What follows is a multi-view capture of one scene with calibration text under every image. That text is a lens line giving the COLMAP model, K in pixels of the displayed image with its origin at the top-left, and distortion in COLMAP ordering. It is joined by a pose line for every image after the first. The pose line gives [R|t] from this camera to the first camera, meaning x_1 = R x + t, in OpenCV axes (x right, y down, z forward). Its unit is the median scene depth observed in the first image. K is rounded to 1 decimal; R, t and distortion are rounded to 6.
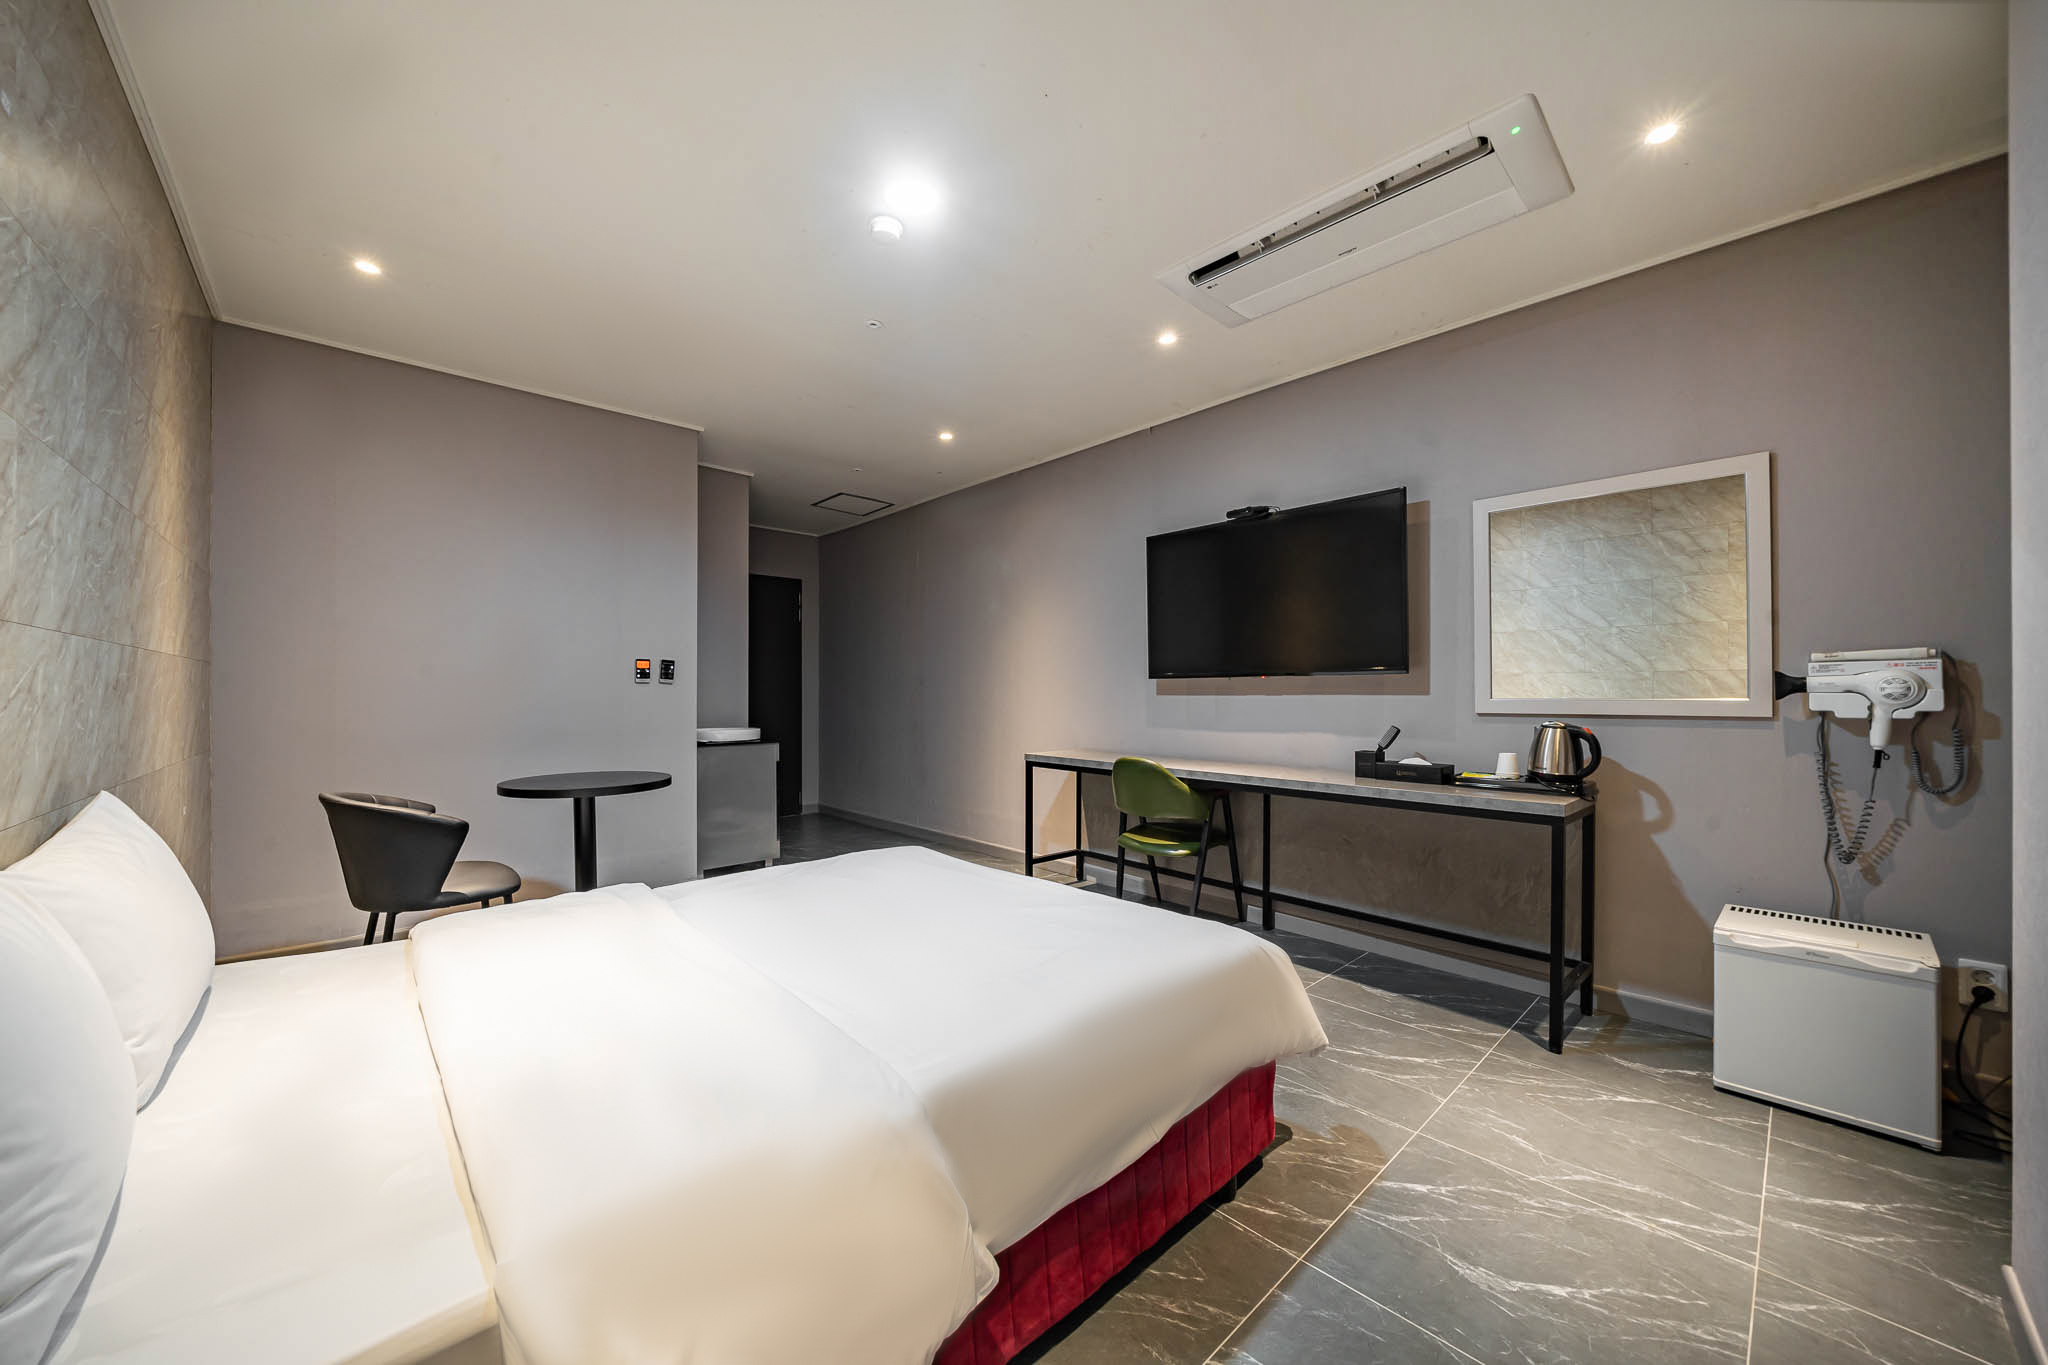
lens RADIAL K [[737.5, 0, 1025.3], [0, 737.5, 686.4], [0, 0, 1]] dist [-0.020481, 0.000606]
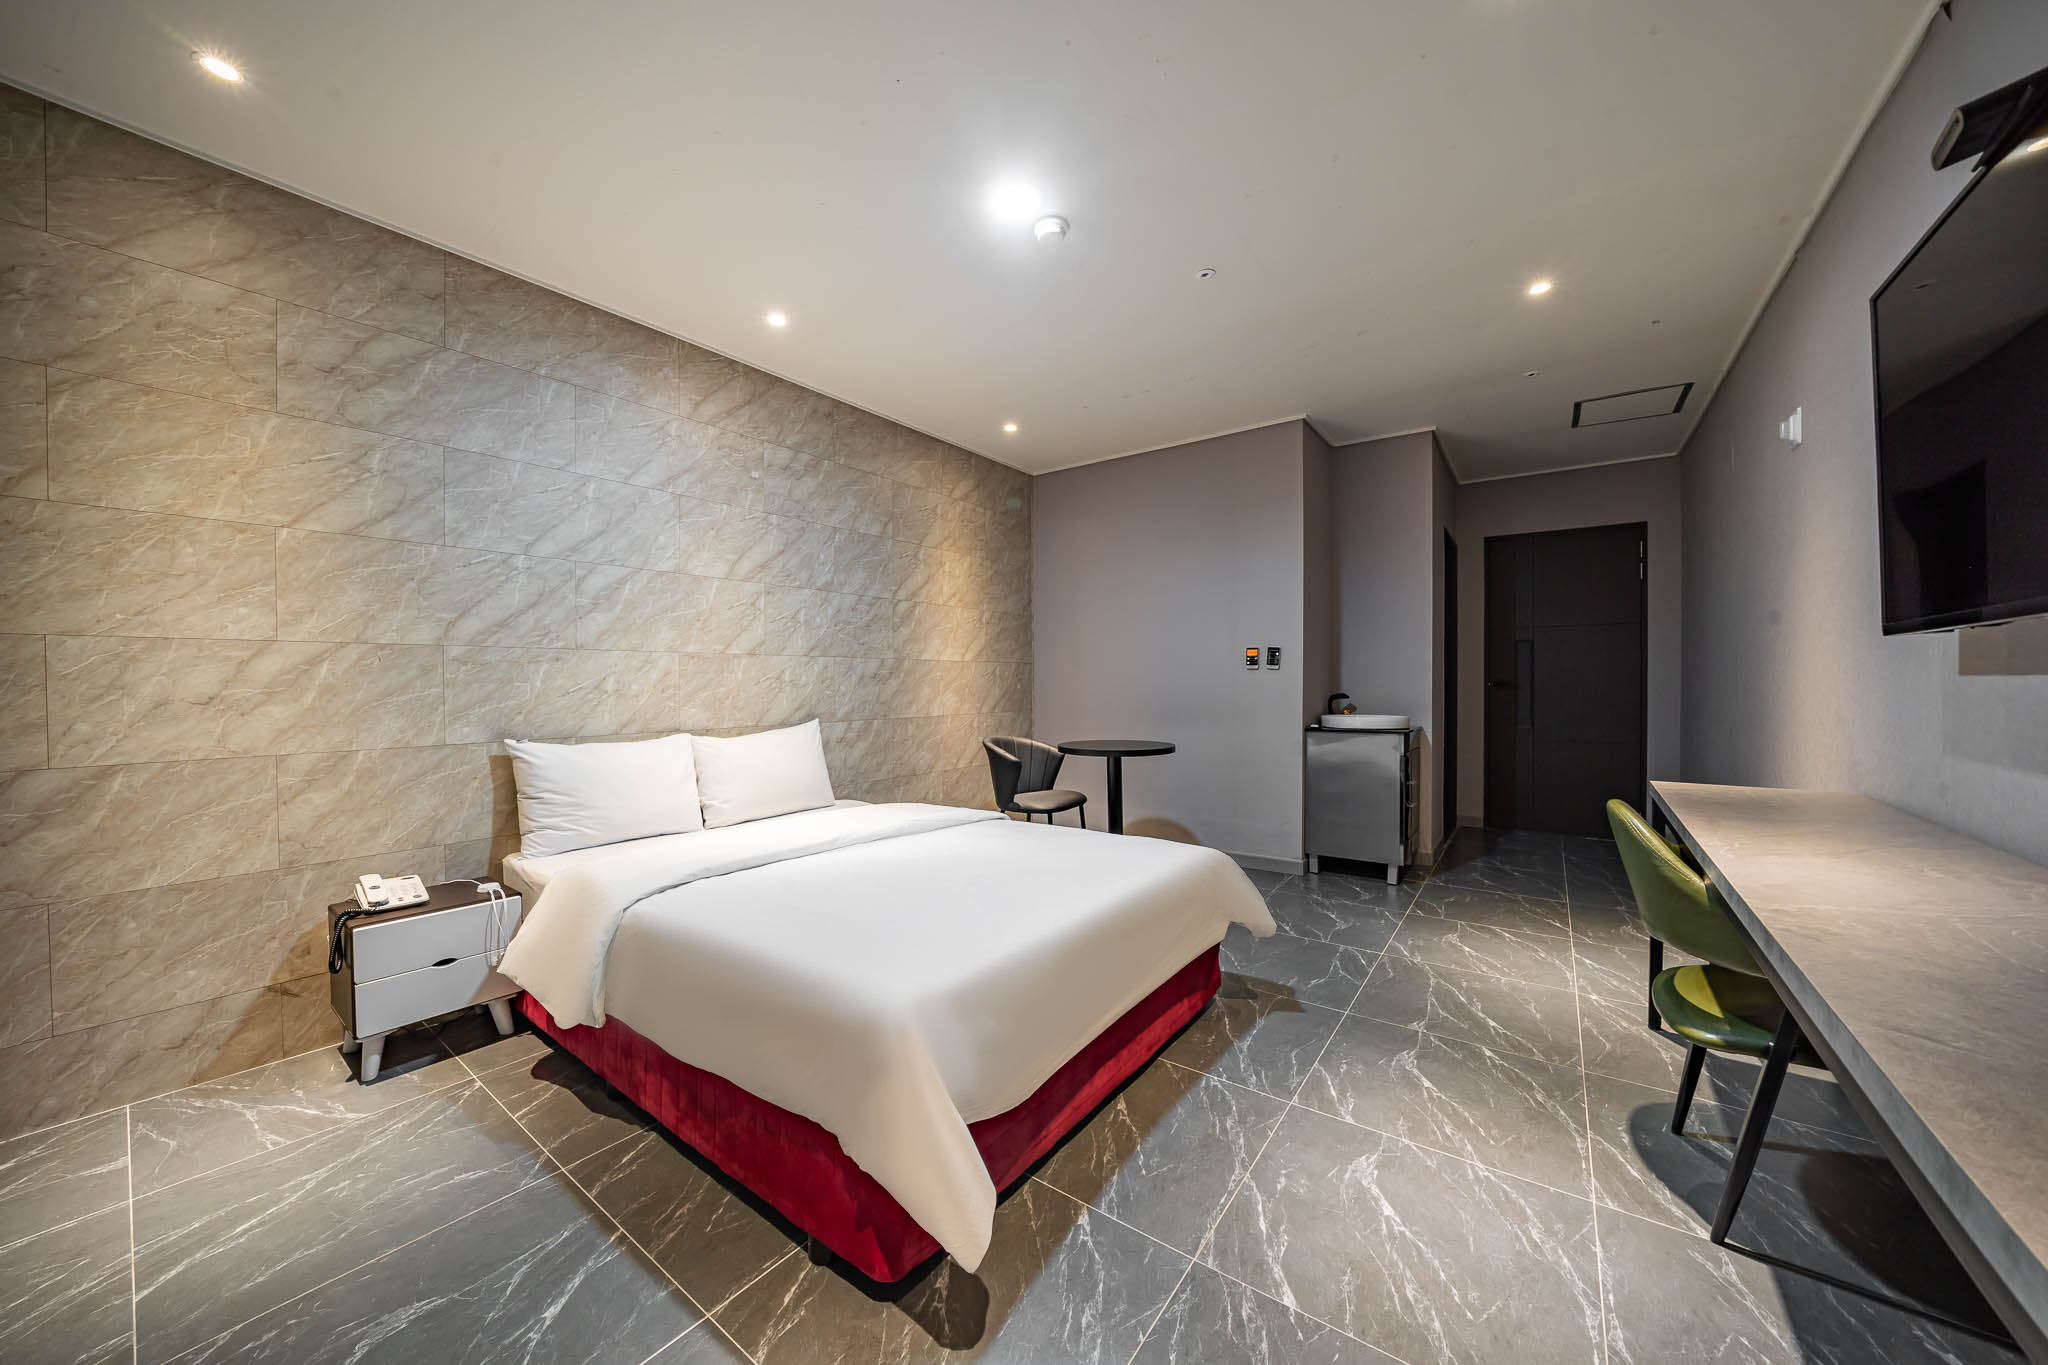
lens RADIAL K [[707.5, 0, 1011.3], [0, 707.5, 689.4], [0, 0, 1]] dist [-0.017230, -0.000112]
pose [[0.173547, 0.010763, -0.984767, 0.977431], [0.012782, 0.999831, 0.013181, 0.014724], [0.984743, -0.014875, 0.173380, 0.946940]]
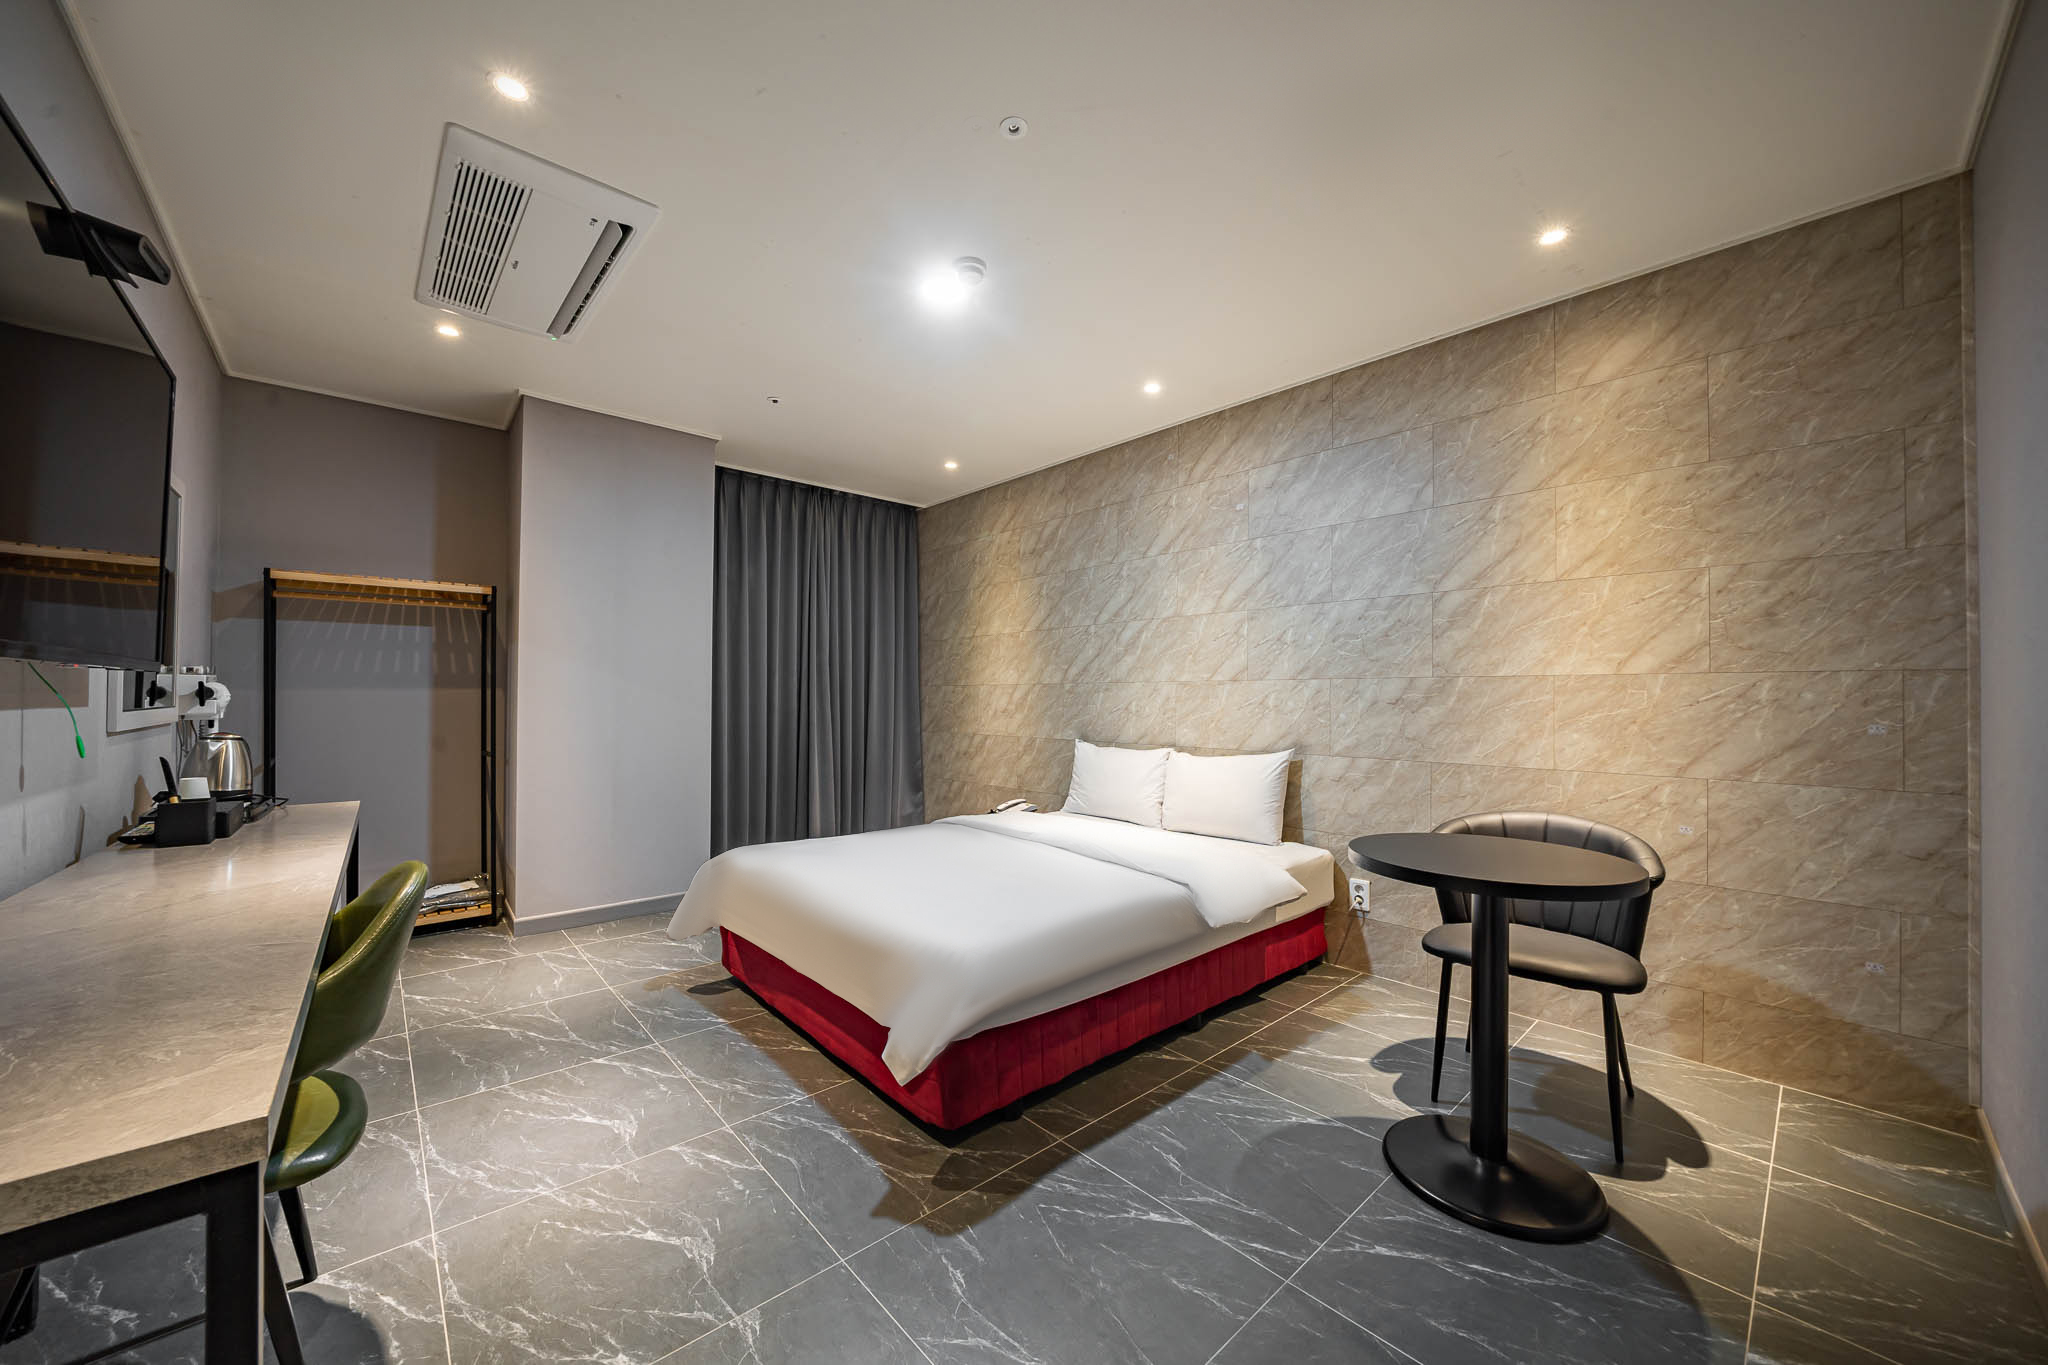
lens RADIAL K [[737.5, 0, 1024.6], [0, 737.5, 693.0], [0, 0, 1]] dist [-0.020481, 0.000606]
pose [[-0.999955, -0.005394, 0.007788, -0.349191], [-0.005528, 0.999836, -0.017261, 0.011105], [-0.007693, -0.017303, -0.999821, 2.547674]]
